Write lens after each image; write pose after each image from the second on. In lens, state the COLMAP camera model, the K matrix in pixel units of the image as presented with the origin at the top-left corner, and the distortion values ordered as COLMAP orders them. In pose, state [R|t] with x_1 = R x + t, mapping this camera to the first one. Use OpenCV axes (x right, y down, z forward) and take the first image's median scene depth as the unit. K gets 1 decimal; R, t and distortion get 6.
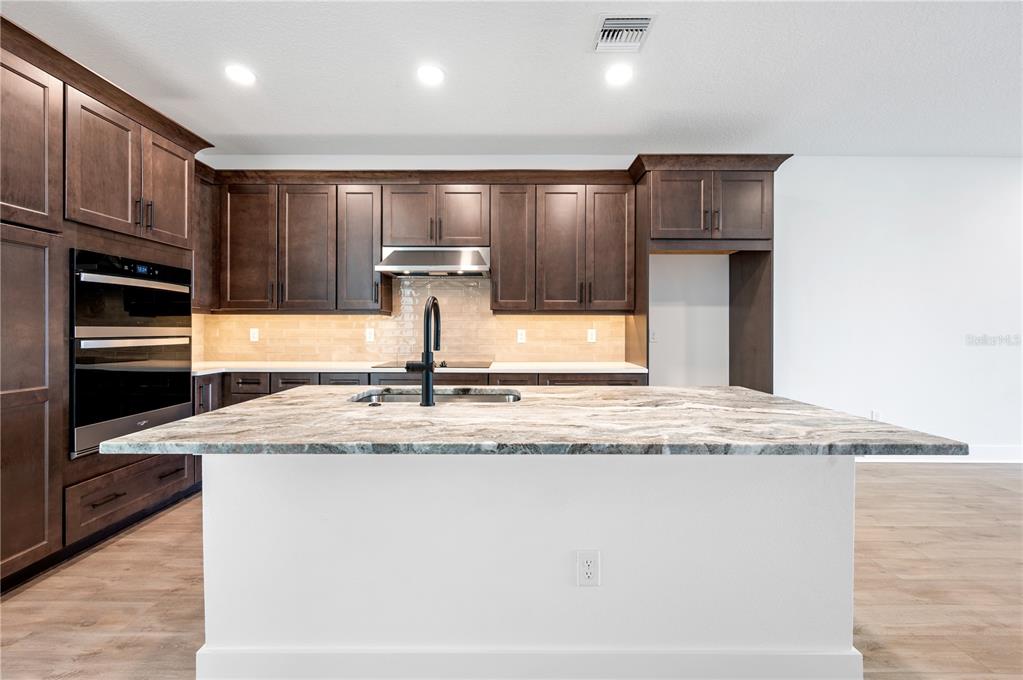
lens RADIAL K [[404.0, 0, 508.5], [0, 404.0, 331.5], [0, 0, 1]] dist [-0.002520, 0.000053]
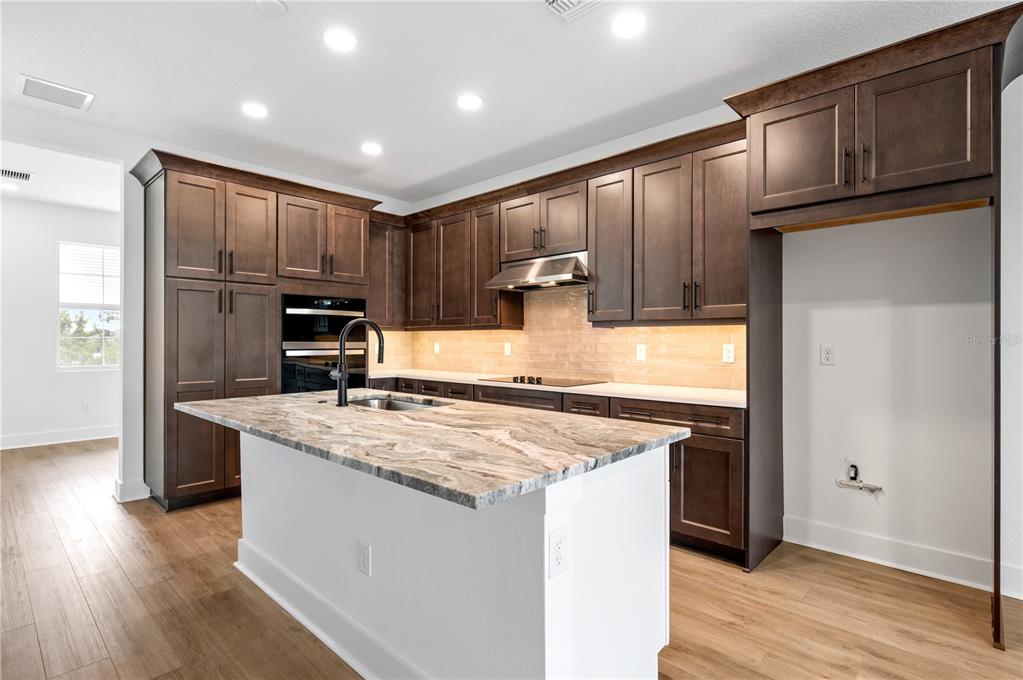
lens RADIAL K [[488.6, 0, 513.1], [0, 488.6, 341.4], [0, 0, 1]] dist [-0.001999, 0.000384]
pose [[0.744227, -0.000452, -0.667927, 0.619142], [-0.003340, 0.999985, -0.004397, -0.006698], [0.667918, 0.005503, 0.744214, 0.112494]]
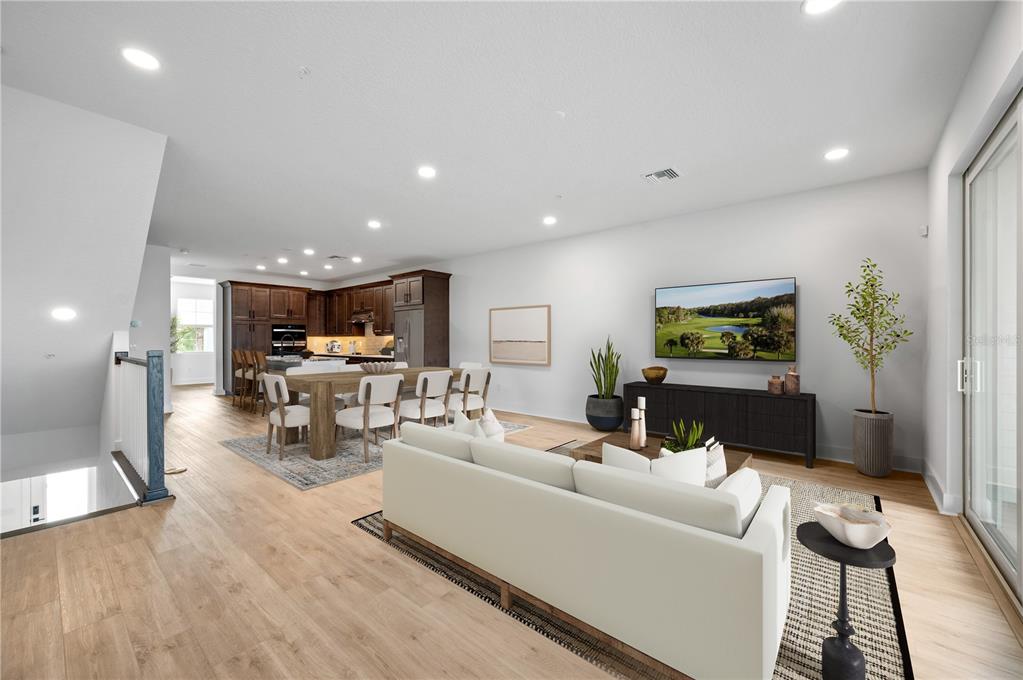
lens RADIAL K [[404.0, 0, 509.1], [0, 404.0, 342.6], [0, 0, 1]] dist [-0.002520, 0.000053]
pose [[0.761636, -0.001518, -0.648003, 2.716767], [-0.000862, 0.999994, -0.003356, 0.013154], [0.648004, 0.003114, 0.761630, -0.519470]]
